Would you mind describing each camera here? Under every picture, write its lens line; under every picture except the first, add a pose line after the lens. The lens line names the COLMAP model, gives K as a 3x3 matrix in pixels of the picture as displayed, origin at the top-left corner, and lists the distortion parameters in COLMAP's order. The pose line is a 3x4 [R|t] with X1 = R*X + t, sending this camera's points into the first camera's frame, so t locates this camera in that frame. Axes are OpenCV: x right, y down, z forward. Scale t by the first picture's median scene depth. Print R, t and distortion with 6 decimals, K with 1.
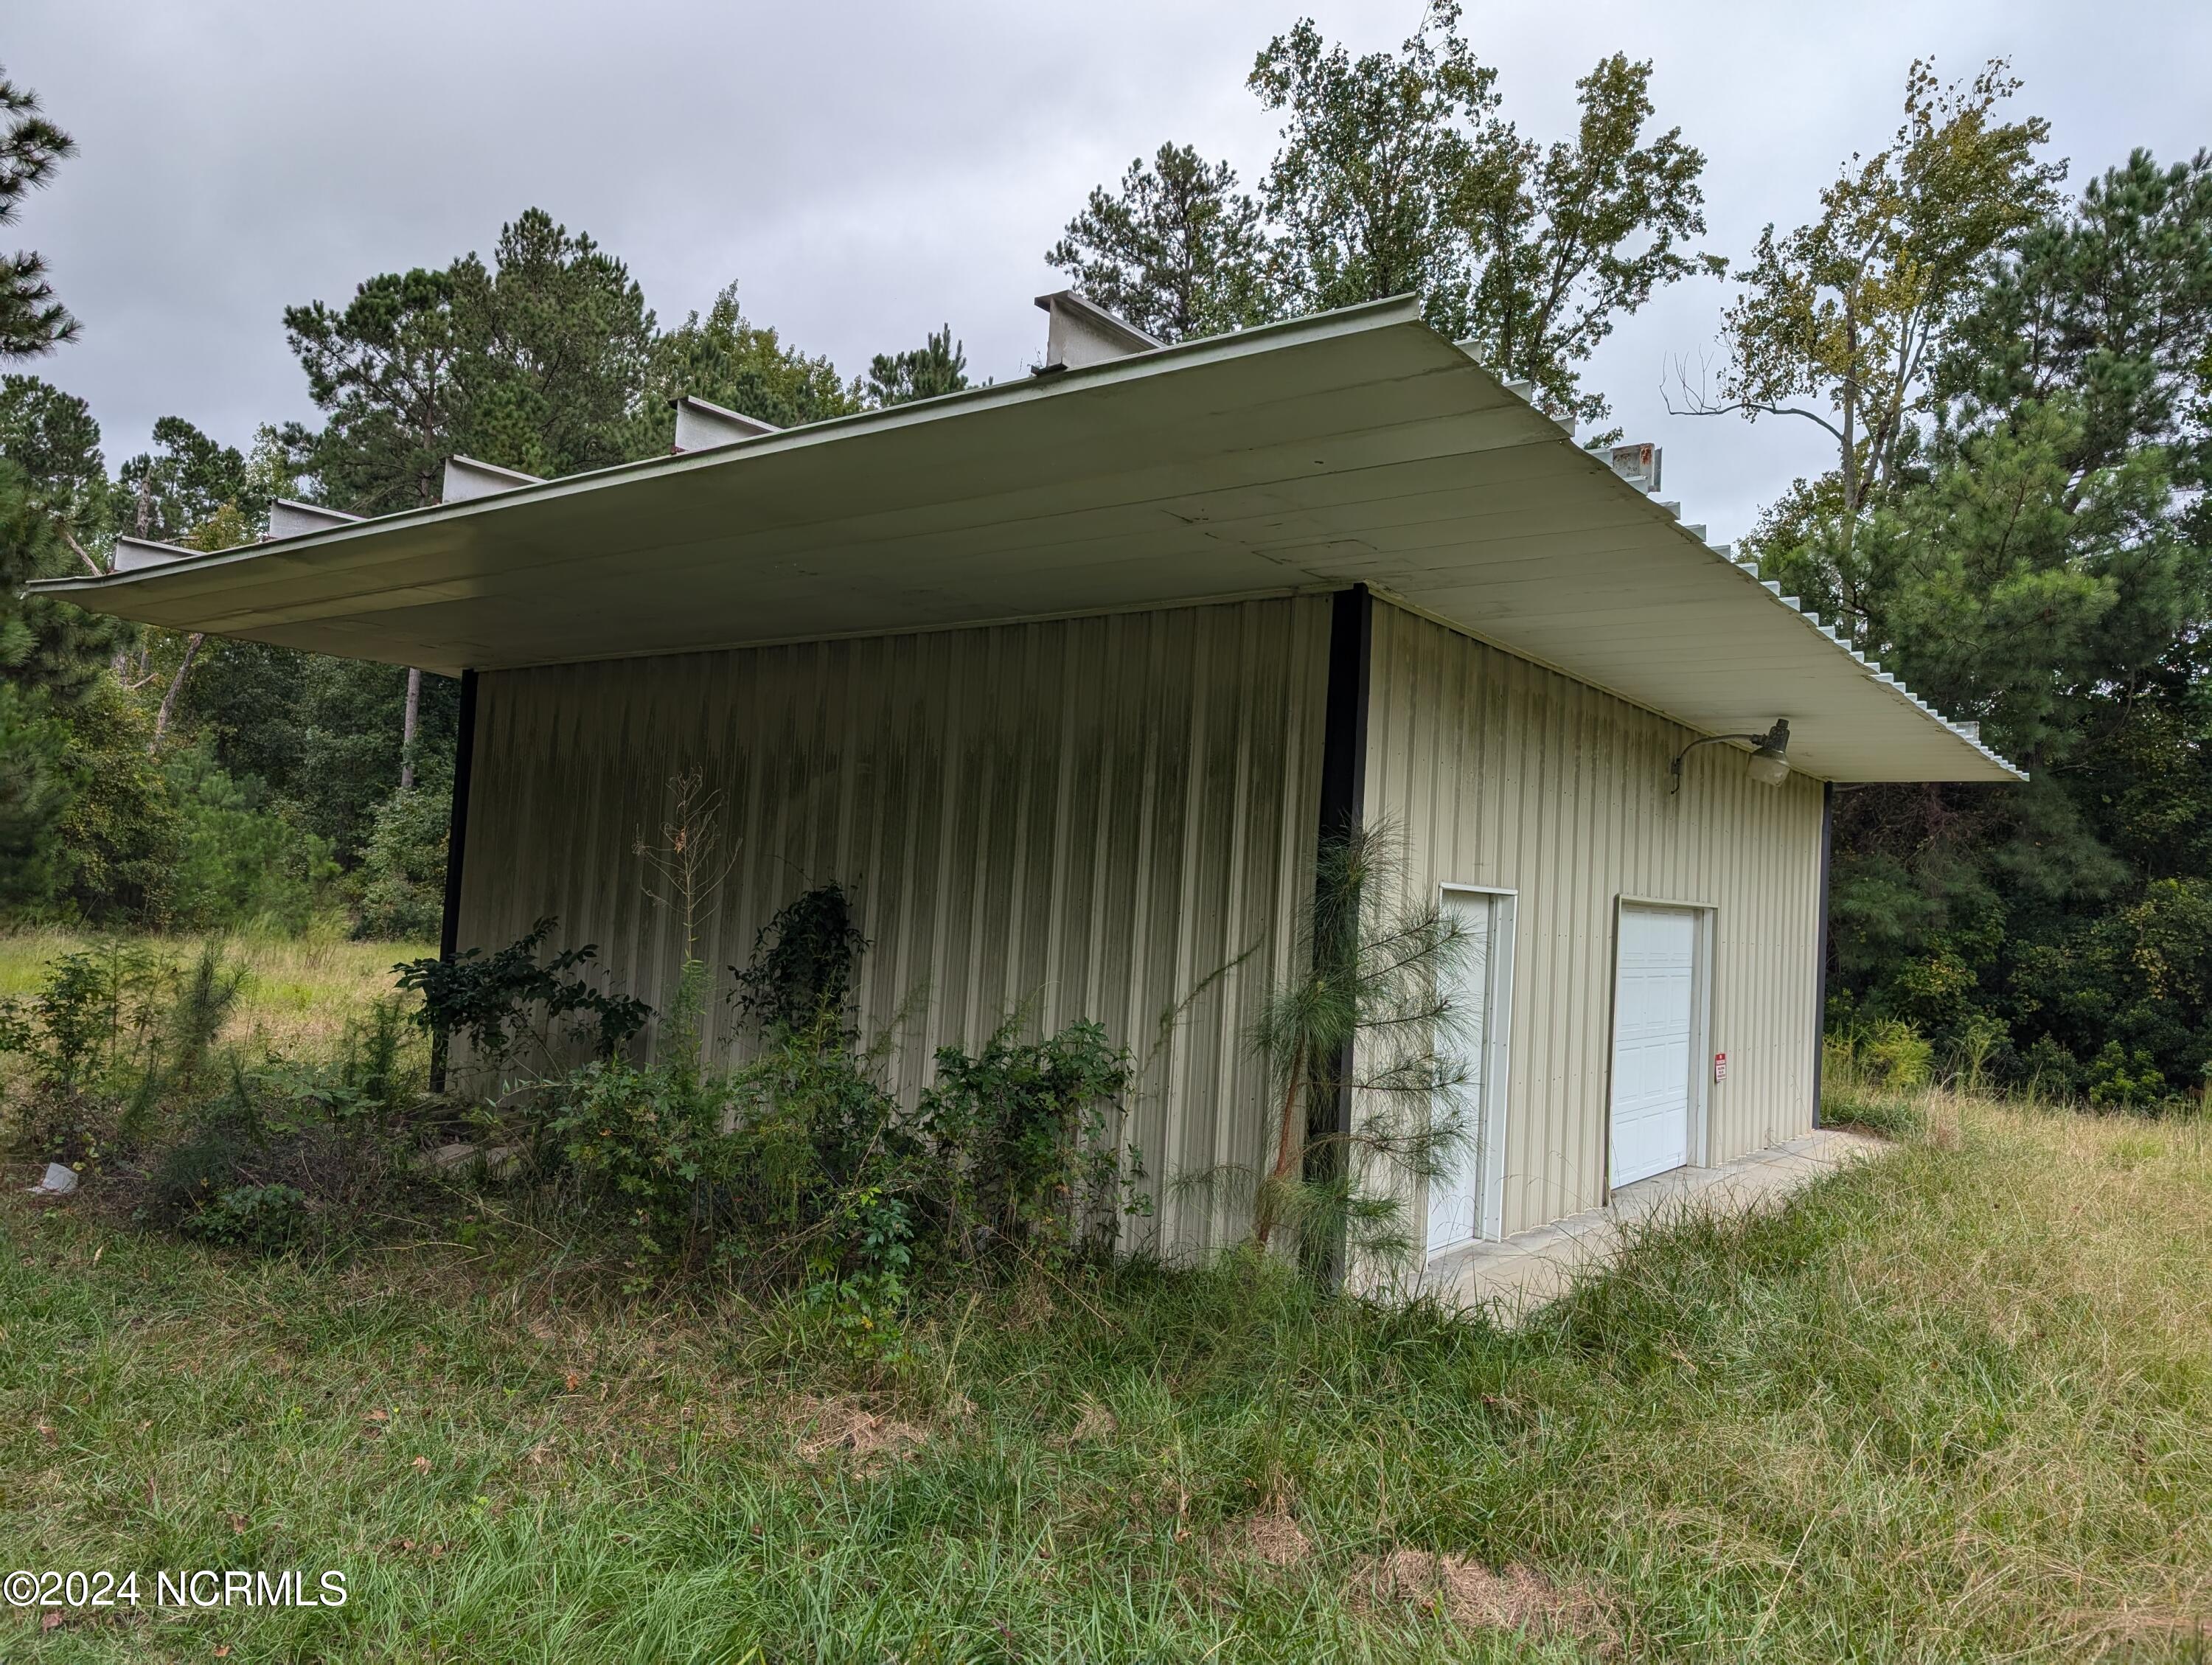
lens RADIAL K [[1573.1, 0, 1106.0], [0, 1573.1, 832.5], [0, 0, 1]] dist [0.060380, -0.038884]
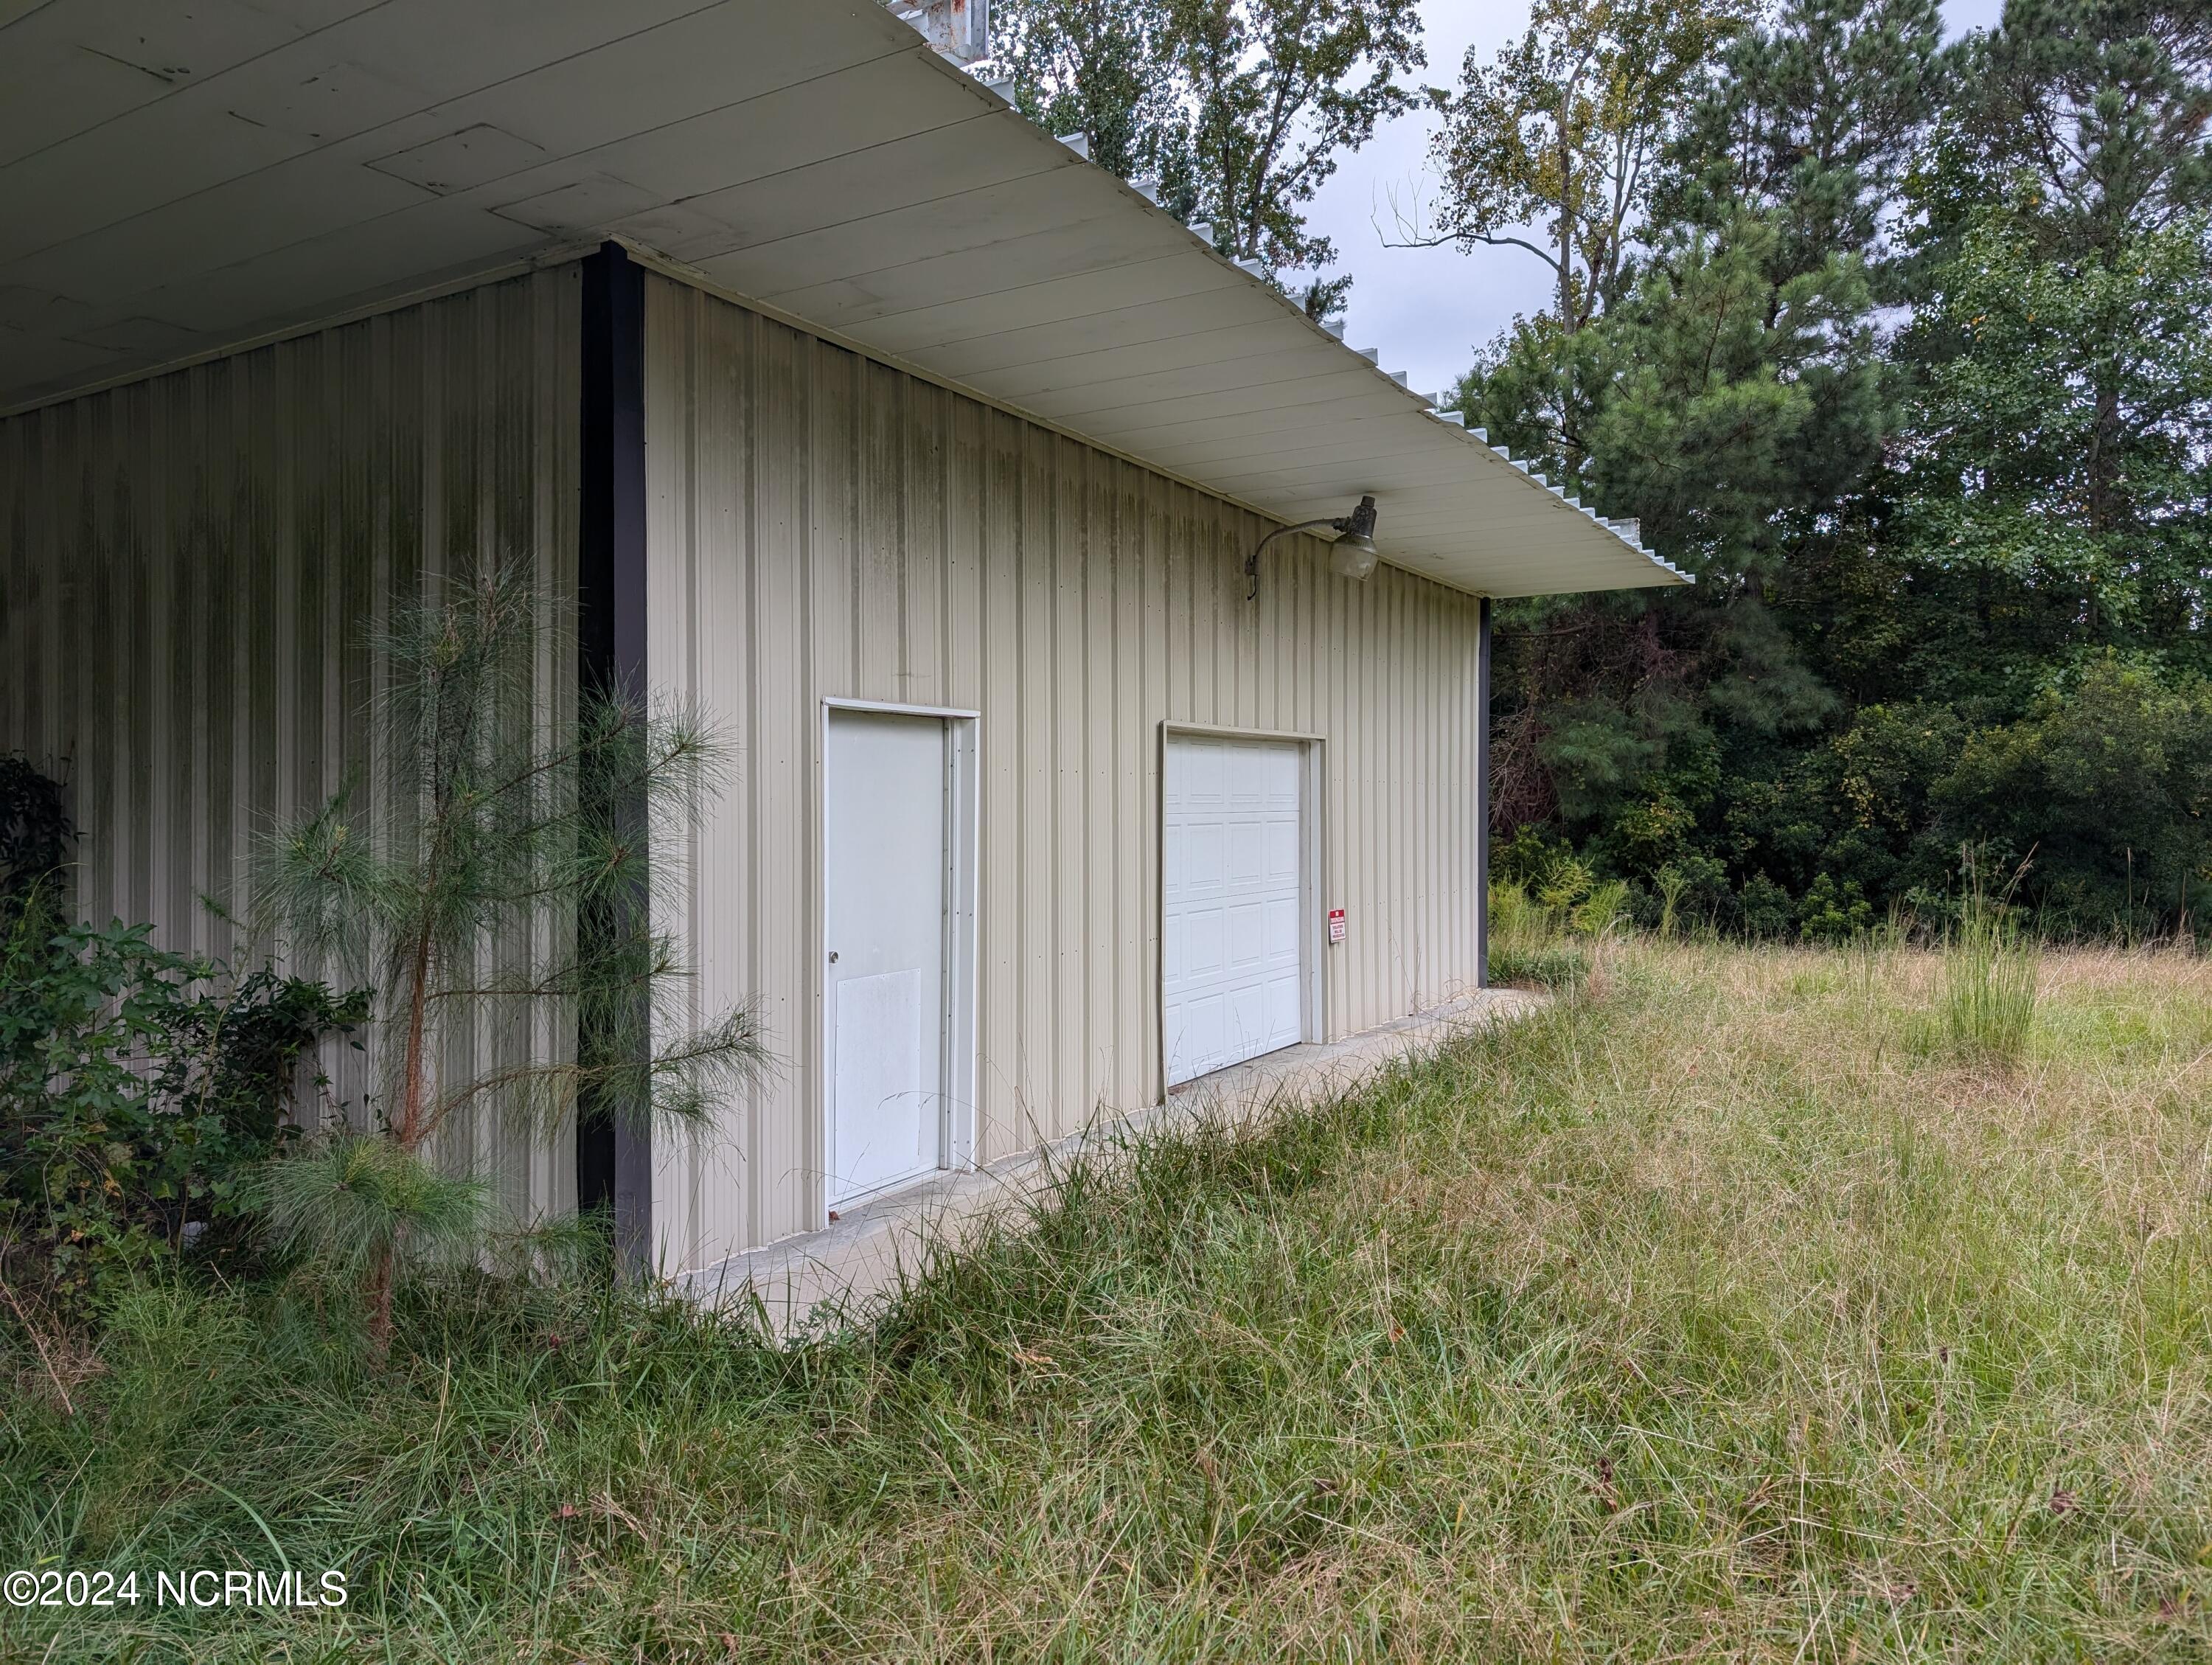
lens RADIAL K [[1541.0, 0, 1106.0], [0, 1541.0, 832.5], [0, 0, 1]] dist [0.045920, -0.039091]
pose [[0.993027, -0.060943, 0.100917, 0.079232], [0.054699, 0.996480, 0.063526, 0.016708], [-0.104433, -0.057563, 0.992865, 0.084809]]
